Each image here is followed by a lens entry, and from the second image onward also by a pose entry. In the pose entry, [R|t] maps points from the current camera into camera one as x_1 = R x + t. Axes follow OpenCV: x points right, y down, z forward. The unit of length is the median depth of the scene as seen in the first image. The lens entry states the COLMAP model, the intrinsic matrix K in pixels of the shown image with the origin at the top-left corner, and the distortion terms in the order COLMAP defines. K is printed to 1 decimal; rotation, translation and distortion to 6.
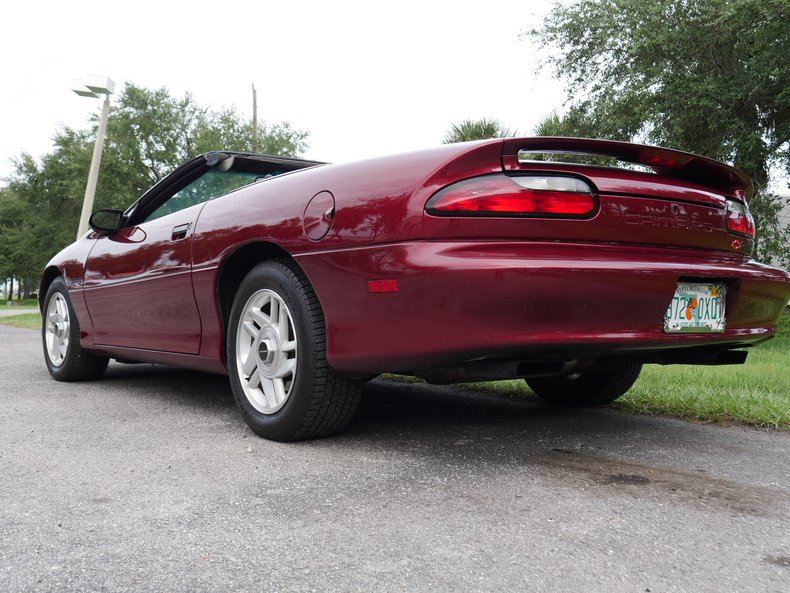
lens RADIAL K [[825.2, 0, 395.0], [0, 825.2, 296.5], [0, 0, 1]] dist [-0.003821, -0.015427]
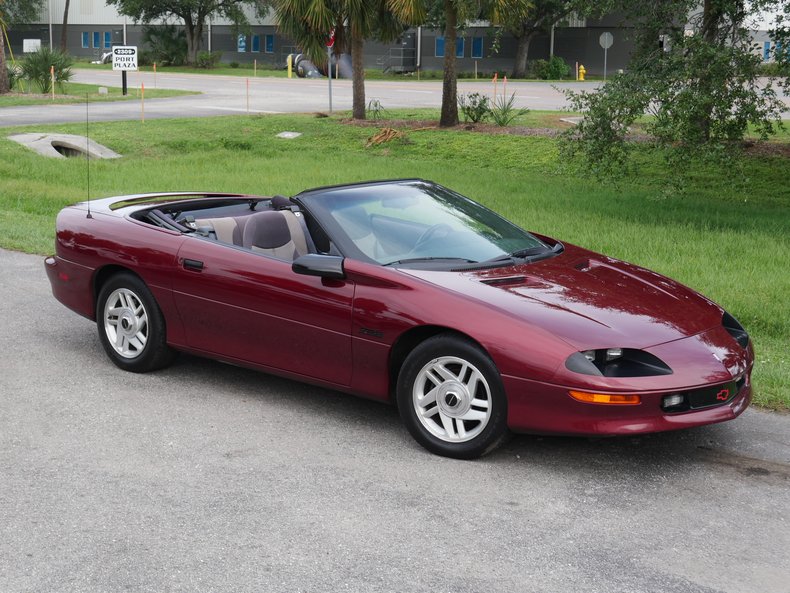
lens RADIAL K [[1336.0, 0, 395.0], [0, 1336.0, 296.5], [0, 0, 1]] dist [-0.000787, 0.043397]
pose [[0.976415, -0.023112, 0.214664, -0.846648], [-0.017928, 0.982141, 0.187292, -0.524069], [-0.215159, -0.186724, 0.958562, -1.188118]]
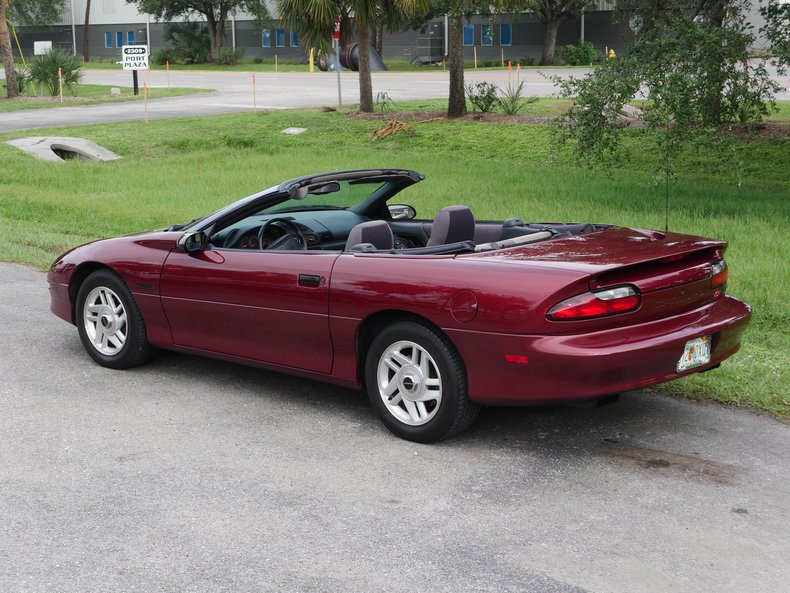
lens RADIAL K [[1372.0, 0, 395.0], [0, 1372.0, 296.5], [0, 0, 1]] dist [-0.006673, 0.111827]
pose [[0.982203, -0.049076, 0.181295, -0.596378], [0.014071, 0.981774, 0.189528, -0.526931], [-0.187292, -0.183604, 0.964993, -1.261252]]
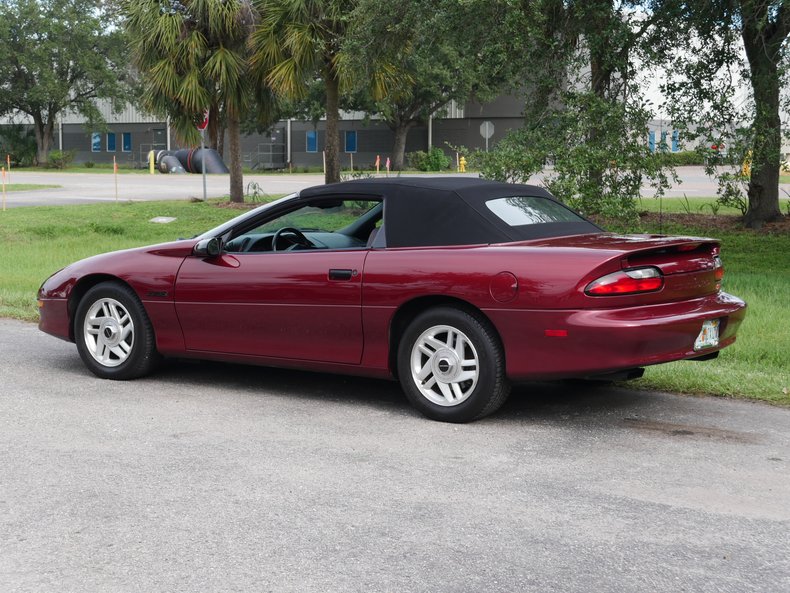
lens RADIAL K [[1452.4, 0, 395.0], [0, 1452.4, 296.5], [0, 0, 1]] dist [0.010039, 0.175931]
pose [[0.951953, -0.029792, 0.304790, -1.037298], [-0.001518, 0.994786, 0.101977, -0.328088], [-0.306239, -0.097540, 0.946944, -1.477232]]
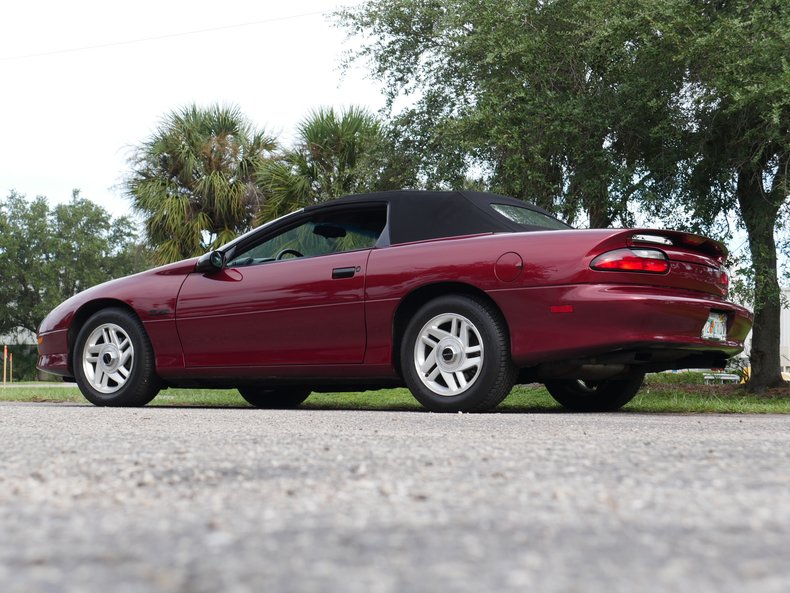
lens RADIAL K [[1452.4, 0, 395.0], [0, 1452.4, 296.5], [0, 0, 1]] dist [0.010039, 0.175931]
pose [[0.952086, 0.026109, 0.304713, -1.036264], [-0.006798, 0.997910, -0.064264, 0.129062], [-0.305753, 0.059113, 0.950274, -1.463019]]
